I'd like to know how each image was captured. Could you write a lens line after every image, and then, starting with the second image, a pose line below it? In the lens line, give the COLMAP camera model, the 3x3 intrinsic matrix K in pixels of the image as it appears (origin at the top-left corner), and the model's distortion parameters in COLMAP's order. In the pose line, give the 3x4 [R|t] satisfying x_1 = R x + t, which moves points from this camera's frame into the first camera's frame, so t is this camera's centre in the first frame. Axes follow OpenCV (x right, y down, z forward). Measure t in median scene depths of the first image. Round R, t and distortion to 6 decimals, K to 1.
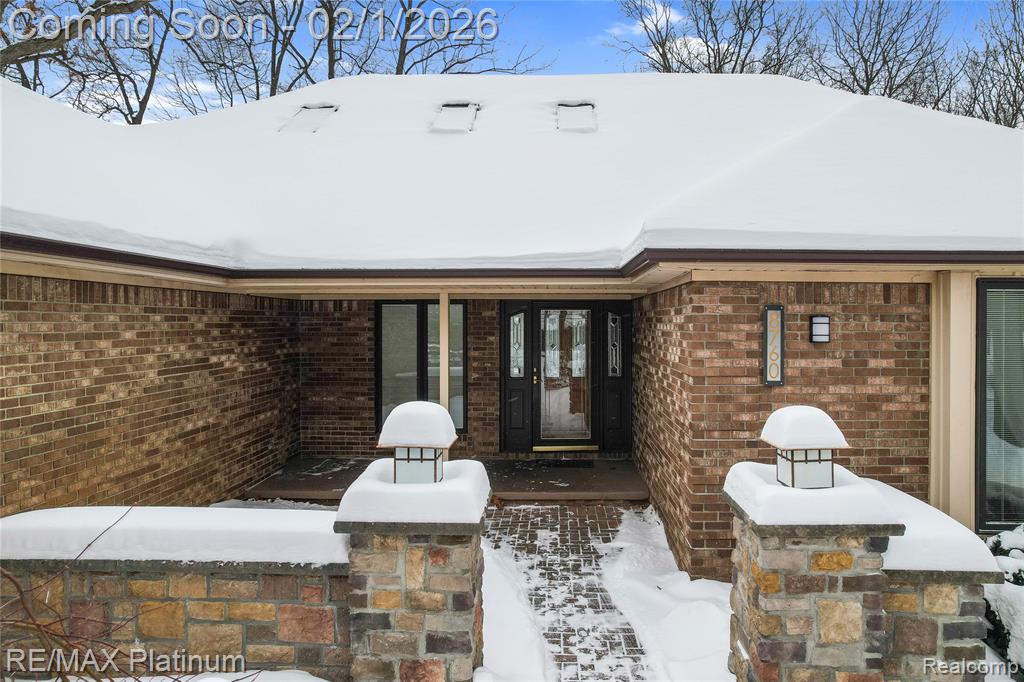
lens RADIAL K [[681.4, 0, 552.0], [0, 681.4, 338.6], [0, 0, 1]] dist [-0.047038, 0.023915]
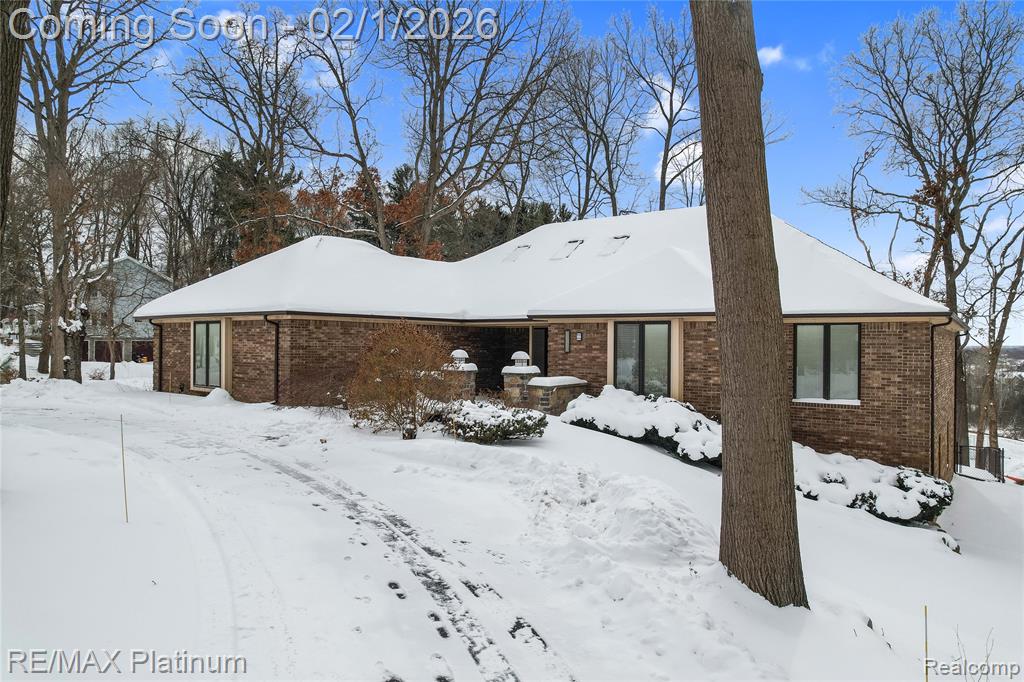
lens RADIAL K [[681.4, 0, 517.0], [0, 681.4, 348.9], [0, 0, 1]] dist [-0.047038, 0.023915]
pose [[0.814800, 0.011841, -0.579621, 2.123679], [-0.024417, 0.999605, -0.013903, 0.103573], [0.579228, 0.025481, 0.814767, -1.970974]]
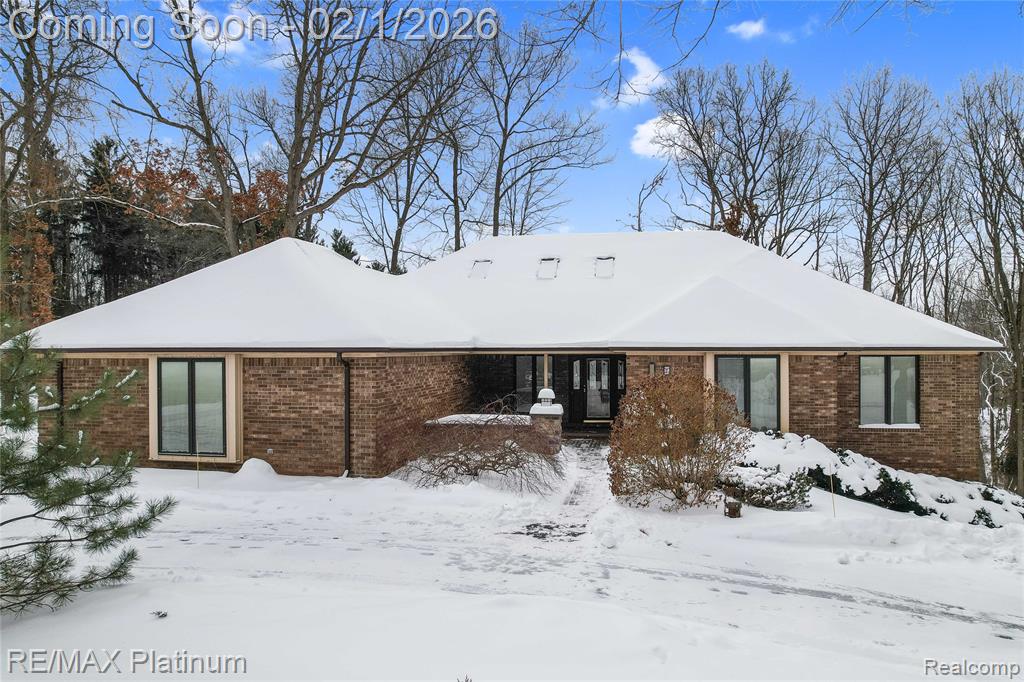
lens RADIAL K [[681.4, 0, 525.0], [0, 681.4, 375.2], [0, 0, 1]] dist [-0.047038, 0.023915]
pose [[0.988745, 0.004085, -0.149555, 0.213946], [-0.001974, 0.999896, 0.014260, -0.033592], [0.149598, -0.013804, 0.988651, -2.258146]]
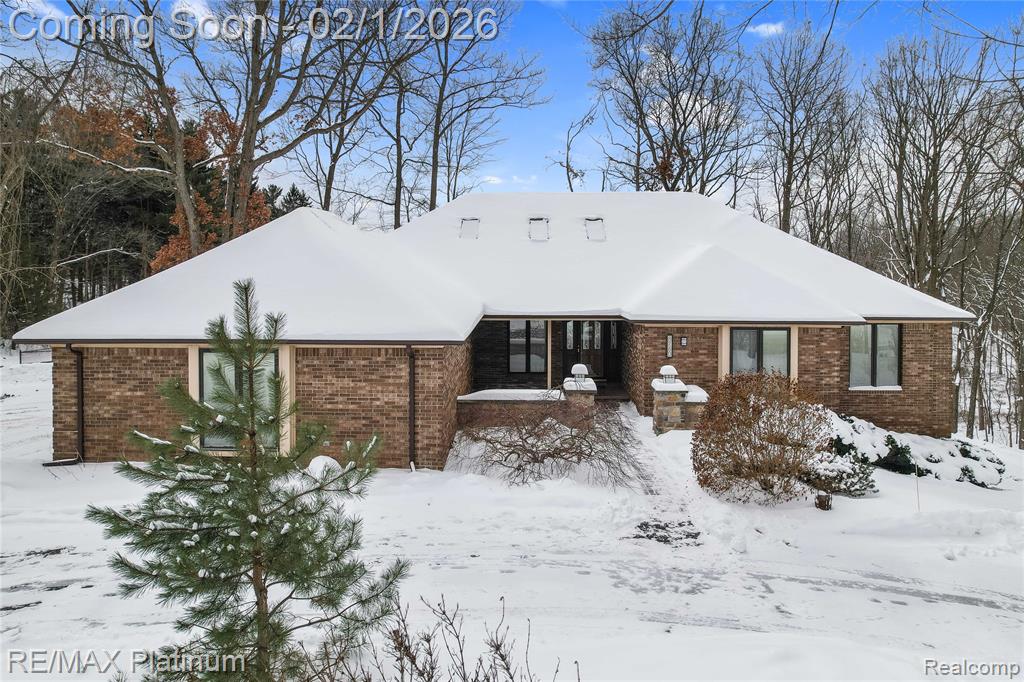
lens RADIAL K [[681.4, 0, 504.8], [0, 681.4, 320.3], [0, 0, 1]] dist [-0.047038, 0.023915]
pose [[0.999833, 0.001511, -0.018239, -0.416480], [-0.000634, 0.998847, 0.047998, -0.273870], [0.018291, -0.047978, 0.998681, -2.313946]]
